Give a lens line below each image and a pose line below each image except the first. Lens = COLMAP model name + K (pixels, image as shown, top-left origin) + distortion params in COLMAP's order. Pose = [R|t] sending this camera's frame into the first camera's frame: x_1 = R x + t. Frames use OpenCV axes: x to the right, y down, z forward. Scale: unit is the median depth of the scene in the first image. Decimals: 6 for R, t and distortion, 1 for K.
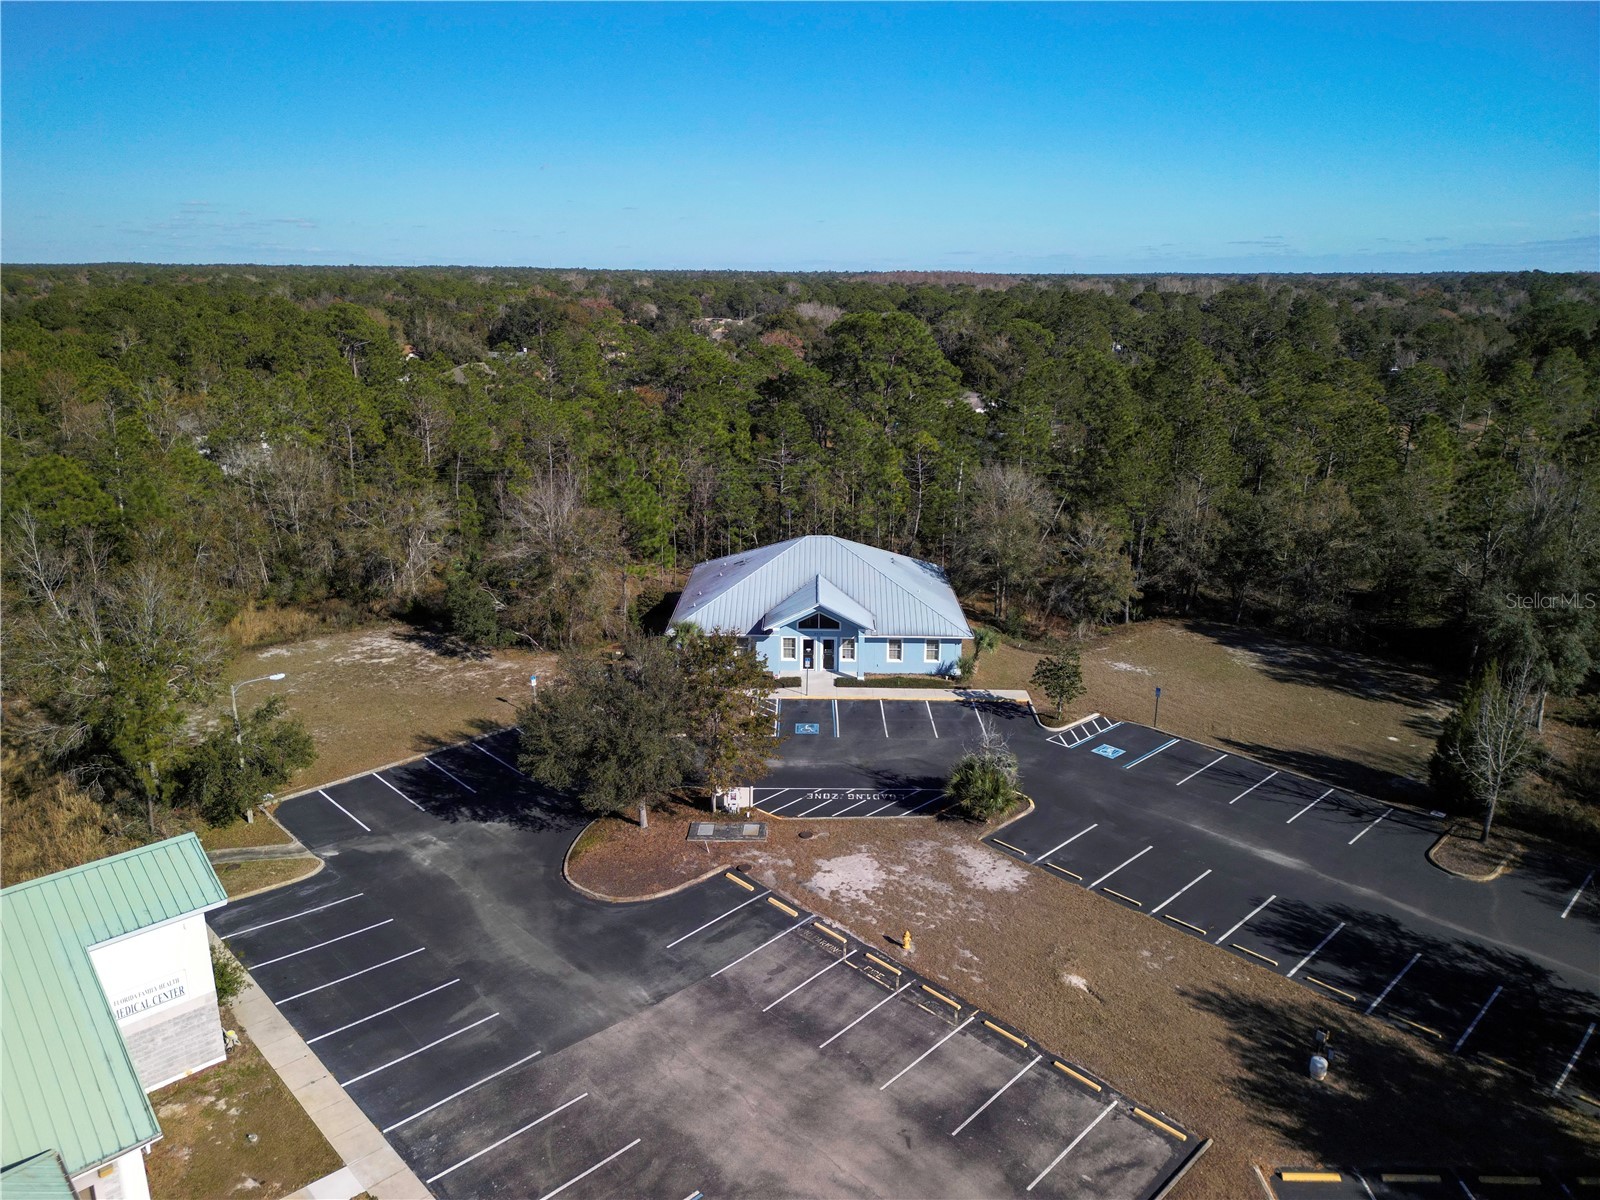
lens RADIAL K [[1128.2, 0, 806.4], [0, 1128.2, 571.0], [0, 0, 1]] dist [0.052156, -0.051535]
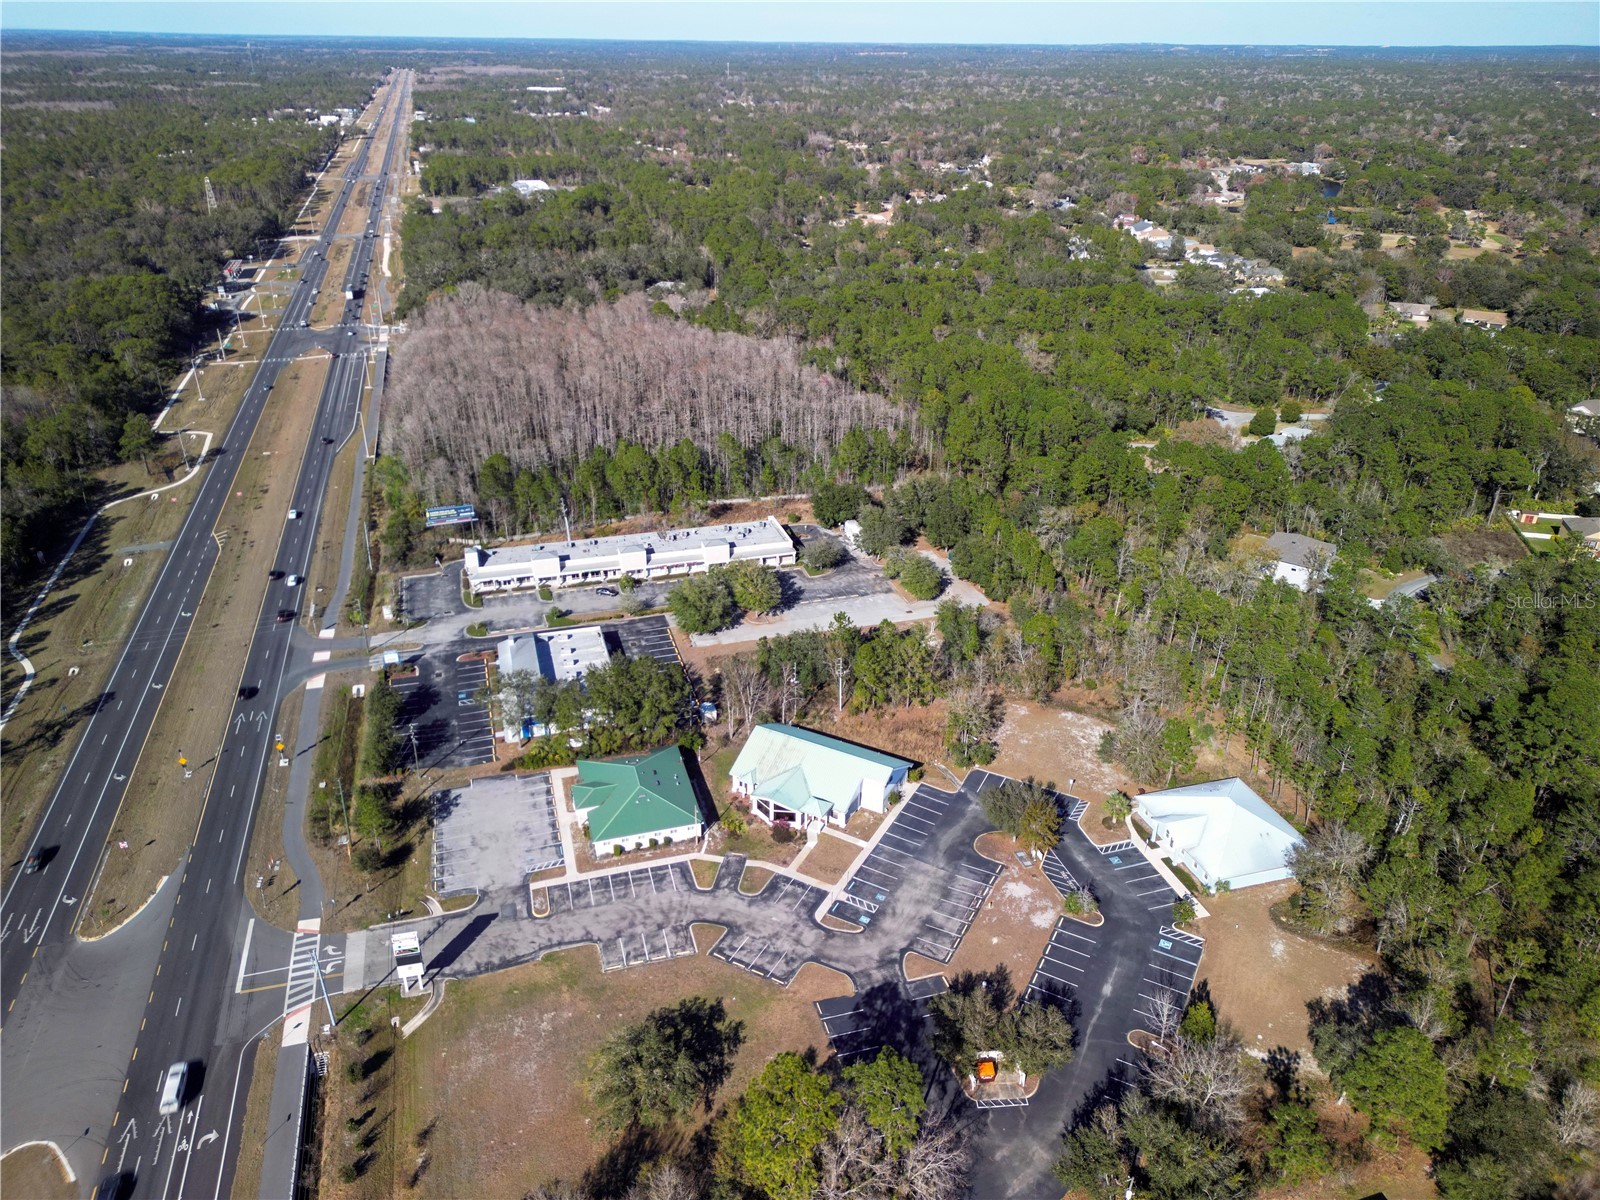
lens RADIAL K [[1110.1, 0, 800.0], [0, 1110.1, 600.0], [0, 0, 1]] dist [0.076346, -0.072661]
pose [[0.297308, 0.425483, -0.854735, 2.123905], [-0.249065, 0.898781, 0.360775, -1.397788], [0.921724, 0.105623, 0.373188, -0.802845]]
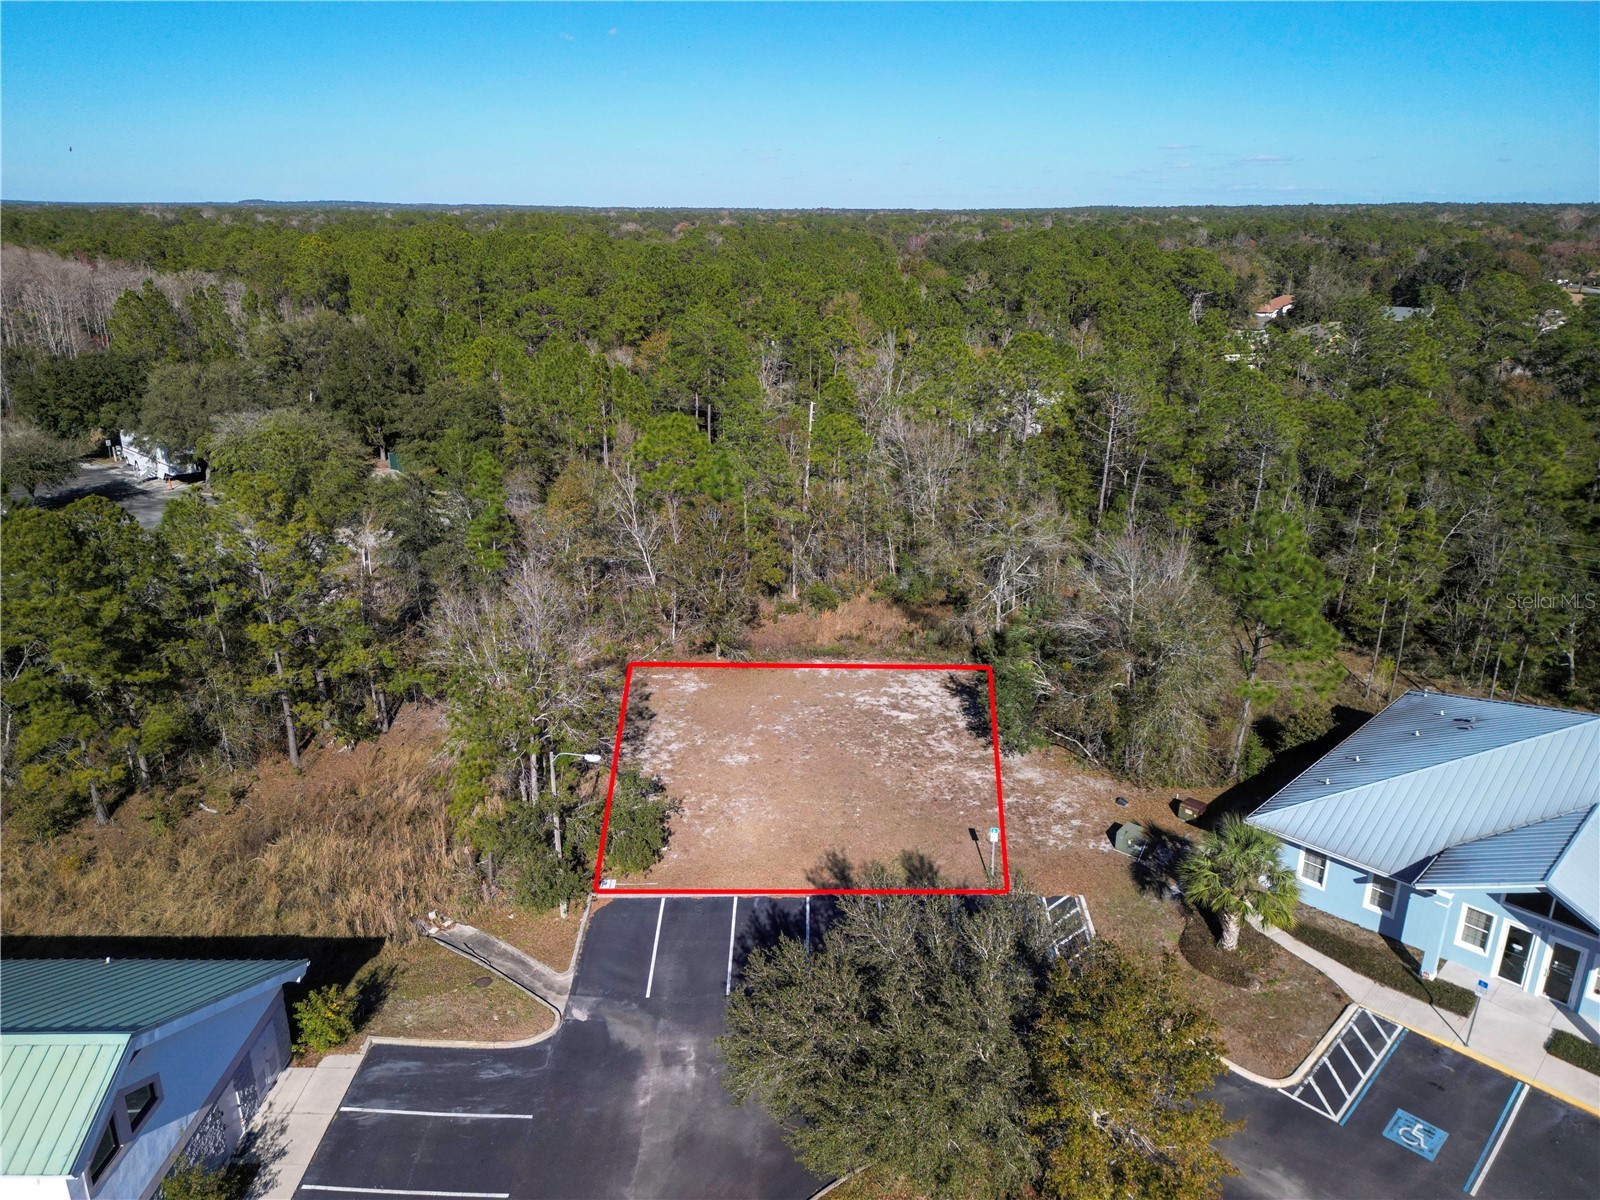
lens RADIAL K [[1110.1, 0, 800.0], [0, 1110.1, 600.0], [0, 0, 1]] dist [0.076346, -0.072661]
pose [[0.712056, 0.226381, -0.664626, 0.109364], [-0.176368, 0.973915, 0.142774, -0.145121], [0.679611, 0.015556, 0.733408, 0.562216]]
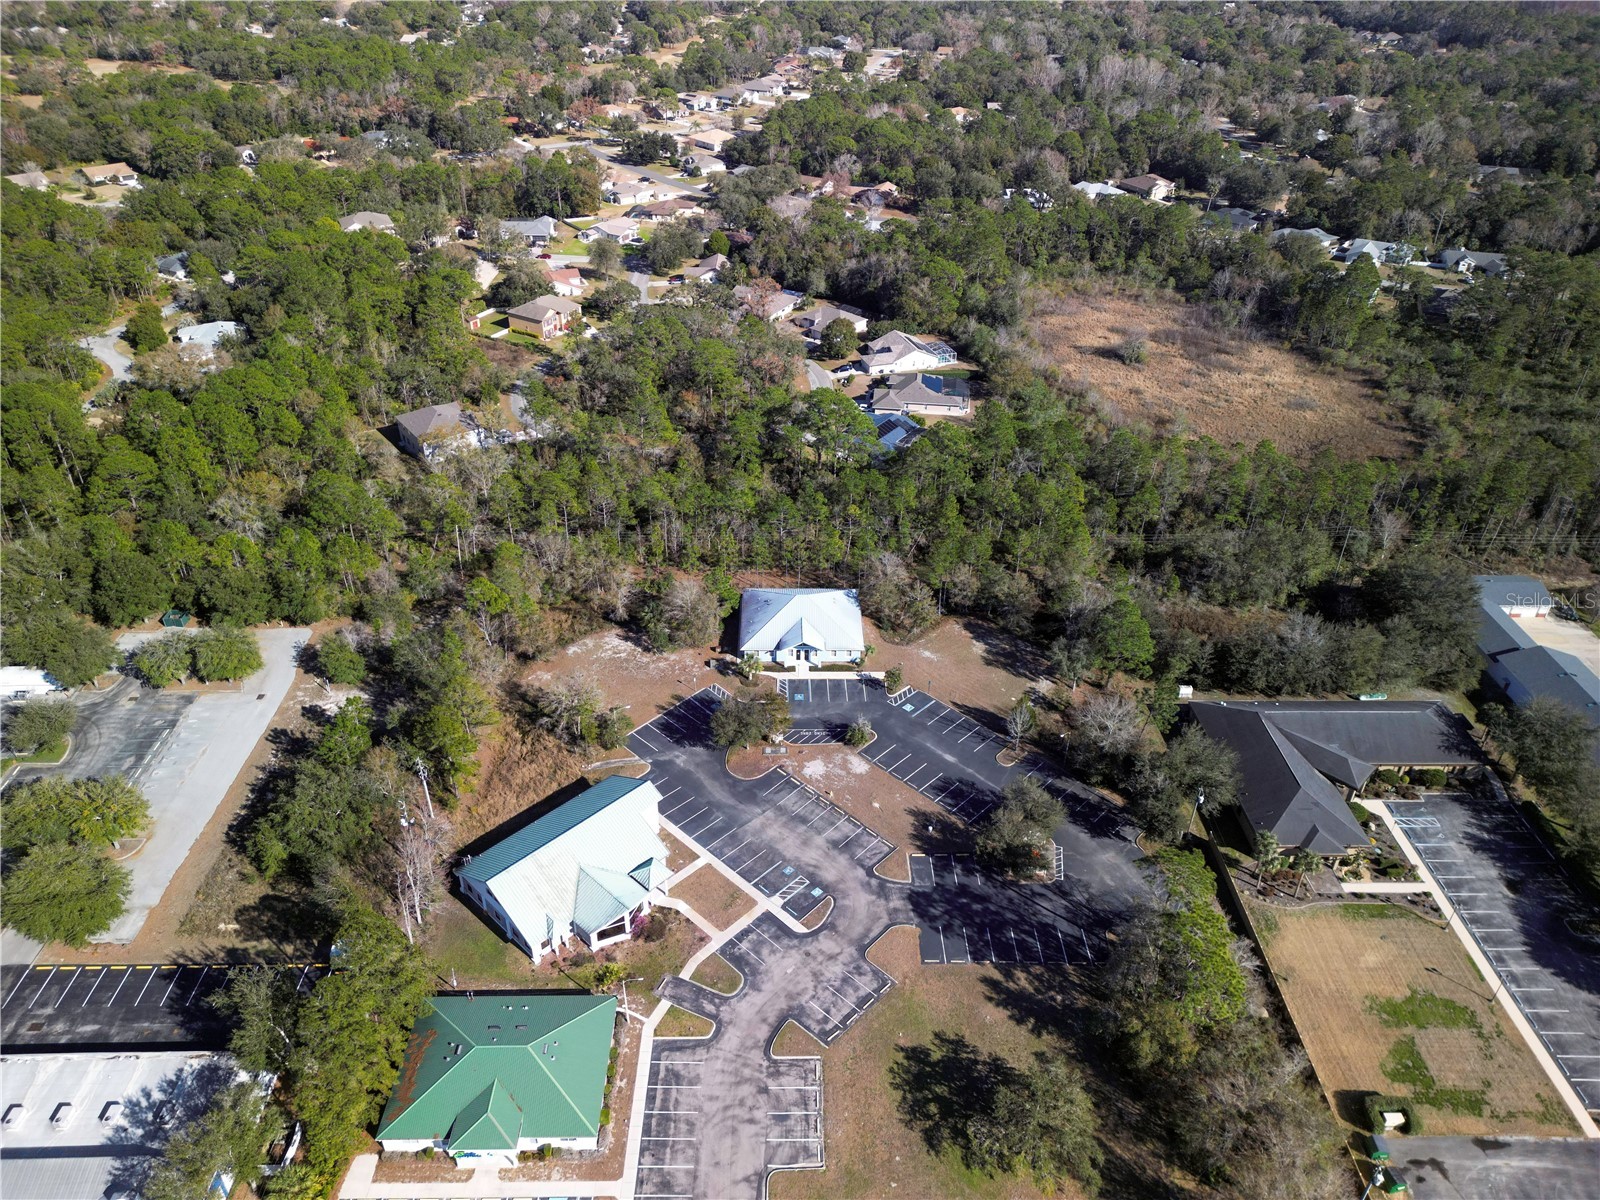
lens RADIAL K [[1146.4, 0, 803.9], [0, 1146.4, 555.7], [0, 0, 1]] dist [0.066237, -0.047480]
pose [[0.999545, -0.008935, 0.028814, -0.079967], [0.000581, 0.960657, 0.277737, -1.184627], [-0.030162, -0.277594, 0.960225, -1.915217]]
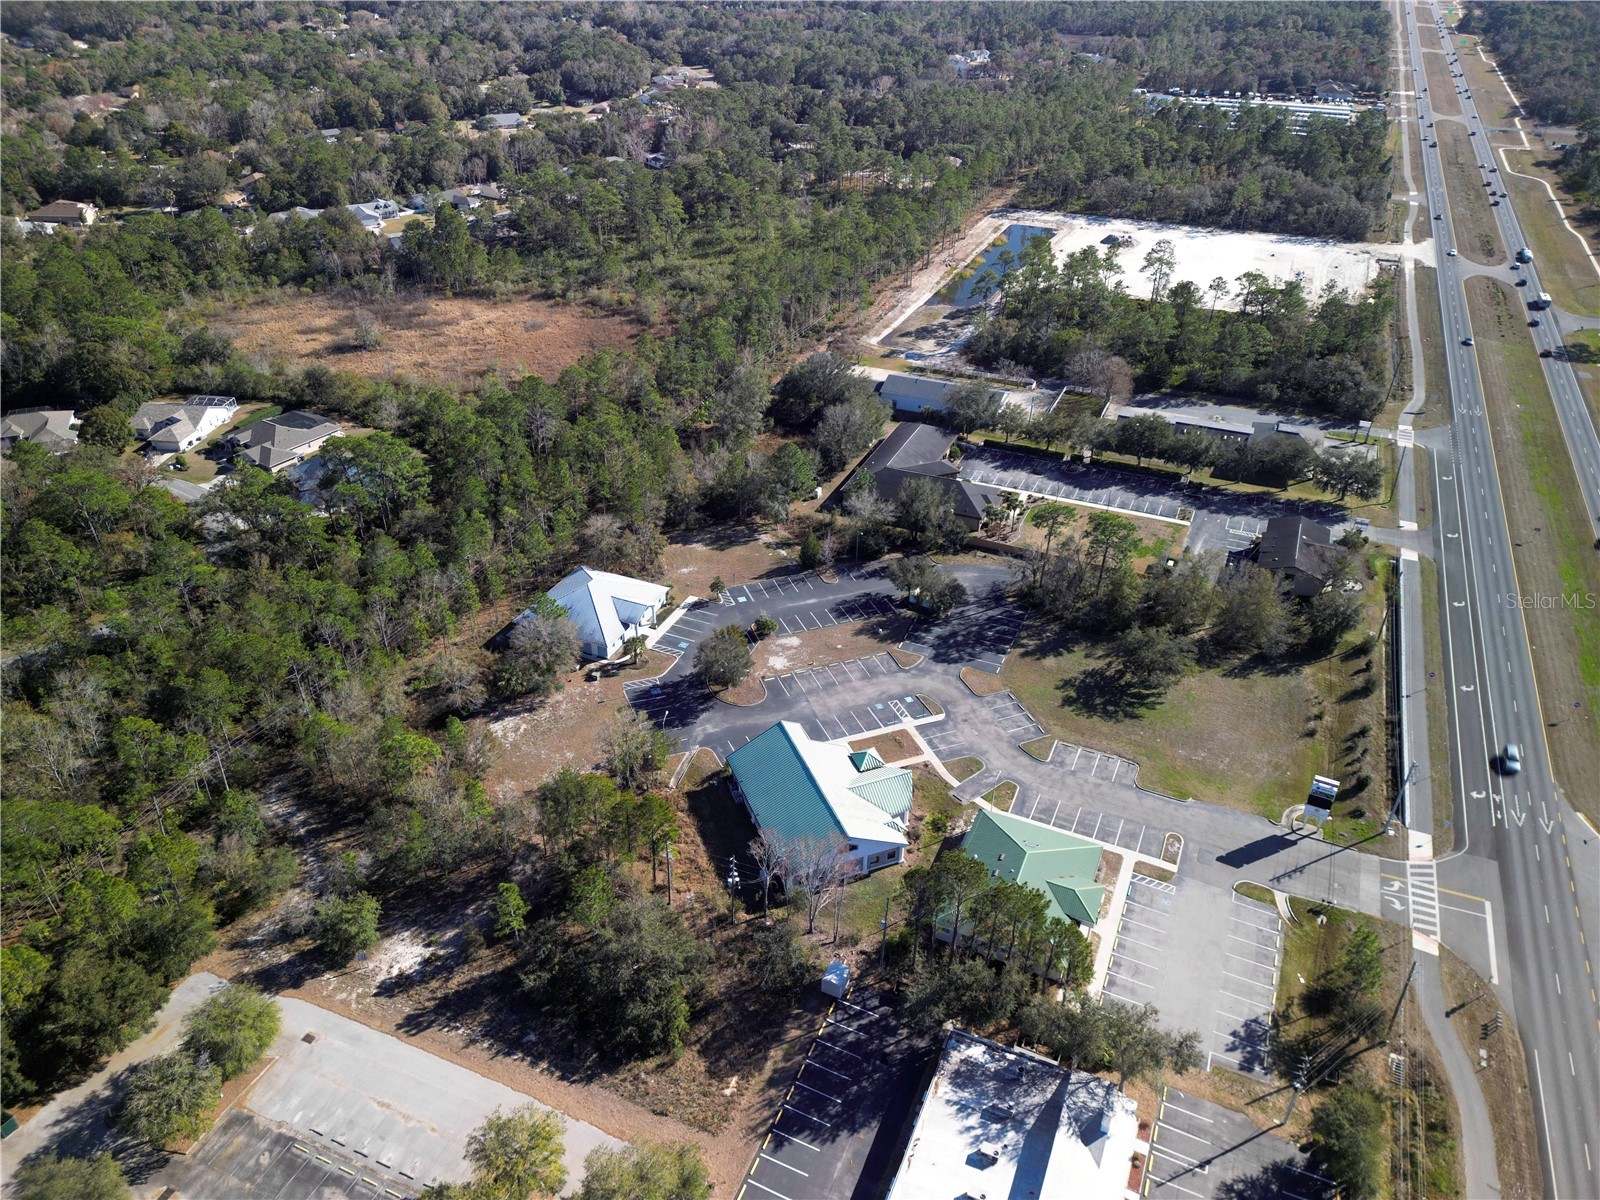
lens RADIAL K [[1110.1, 0, 800.0], [0, 1110.1, 600.0], [0, 0, 1]] dist [0.076346, -0.072661]
pose [[0.390868, -0.496271, 0.775201, -2.562690], [0.223501, 0.868167, 0.443094, -1.453981], [-0.892900, 0.000067, 0.450256, -0.682275]]
